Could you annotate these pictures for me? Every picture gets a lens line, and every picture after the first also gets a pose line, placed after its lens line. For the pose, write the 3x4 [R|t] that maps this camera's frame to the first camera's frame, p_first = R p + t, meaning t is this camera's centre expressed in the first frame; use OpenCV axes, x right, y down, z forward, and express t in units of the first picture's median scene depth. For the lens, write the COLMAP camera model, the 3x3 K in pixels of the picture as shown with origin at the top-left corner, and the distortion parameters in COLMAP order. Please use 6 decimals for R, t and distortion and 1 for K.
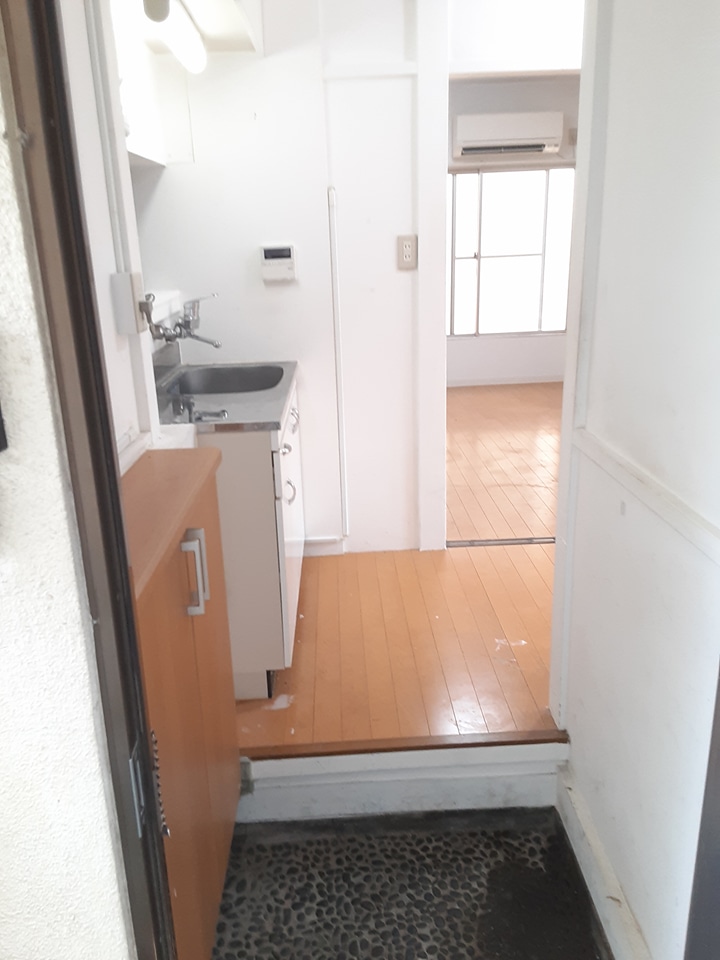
lens RADIAL K [[791.9, 0, 355.1], [0, 791.9, 479.6], [0, 0, 1]] dist [0.019460, -0.014219]
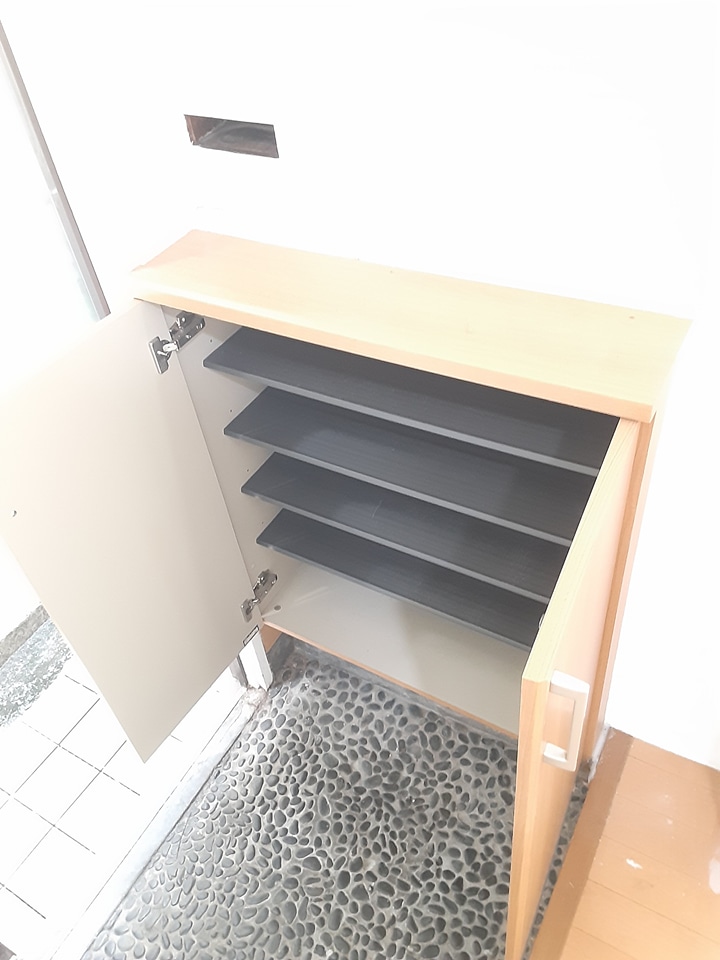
lens RADIAL K [[791.9, 0, 358.7], [0, 791.9, 480.7], [0, 0, 1]] dist [0.019460, -0.014219]
pose [[-0.522284, 0.650473, -0.551457, 0.193146], [-0.135273, 0.575282, 0.806692, -0.343066], [0.841974, 0.495919, -0.212469, 0.902243]]
